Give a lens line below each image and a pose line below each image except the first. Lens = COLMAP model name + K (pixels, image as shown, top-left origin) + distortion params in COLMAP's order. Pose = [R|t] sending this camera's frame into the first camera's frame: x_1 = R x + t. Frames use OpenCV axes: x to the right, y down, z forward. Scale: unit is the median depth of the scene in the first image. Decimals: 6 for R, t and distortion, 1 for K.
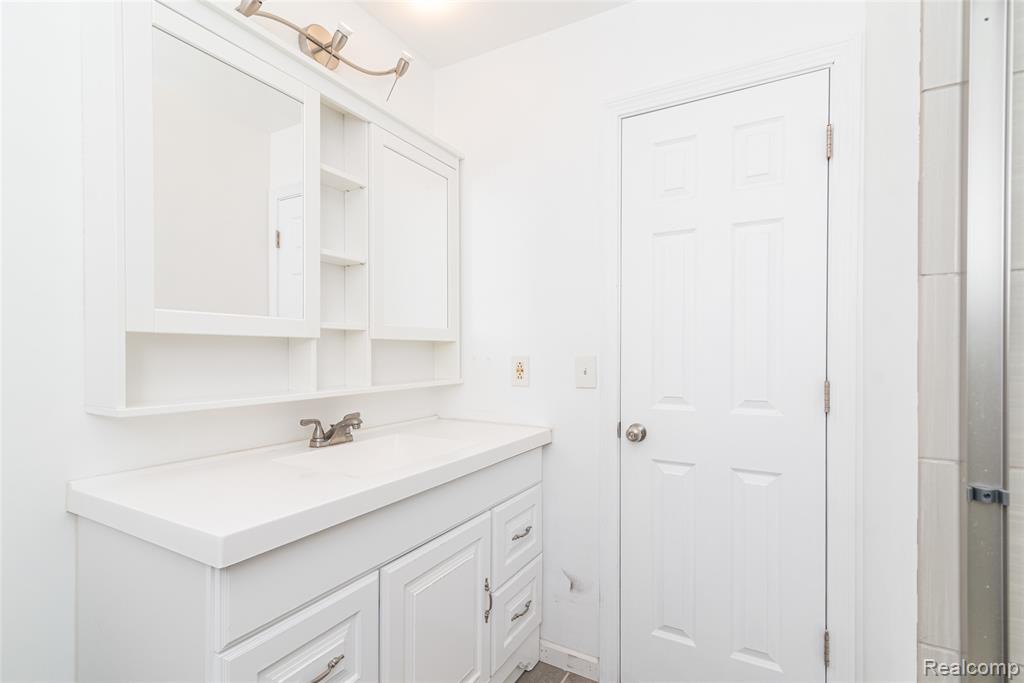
lens RADIAL K [[492.6, 0, 512.0], [0, 492.6, 341.5], [0, 0, 1]] dist [0.001207, 0.000195]
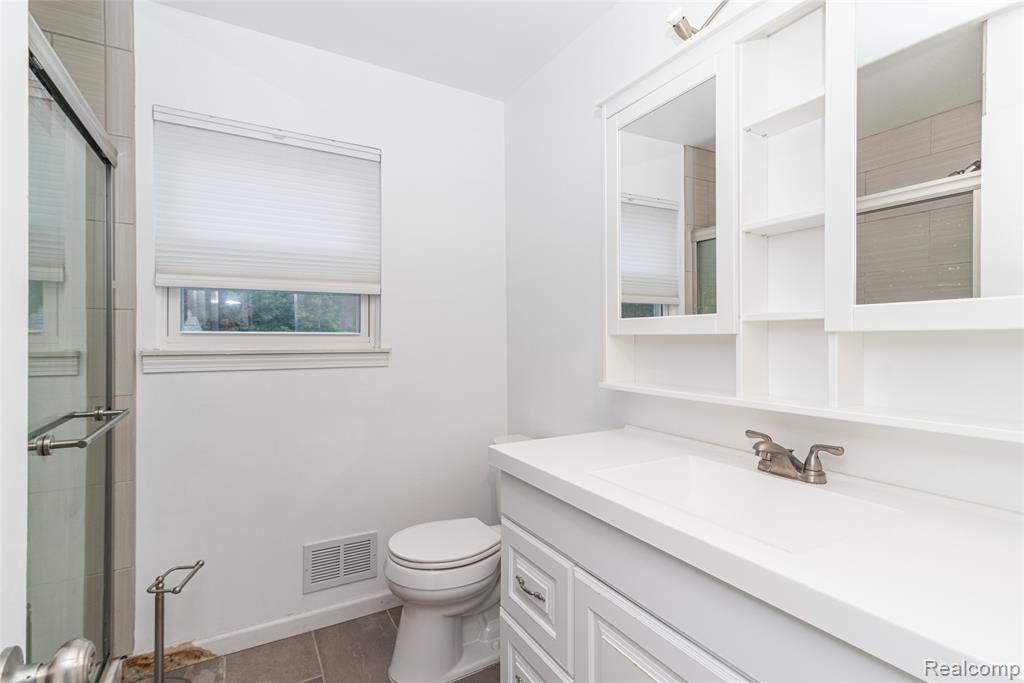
lens RADIAL K [[492.6, 0, 512.0], [0, 492.6, 341.5], [0, 0, 1]] dist [0.001207, 0.000195]
pose [[-0.493123, -0.003716, -0.869952, 0.517349], [0.003916, 0.999971, -0.006492, 0.010454], [0.869951, -0.006608, -0.493094, 1.064001]]
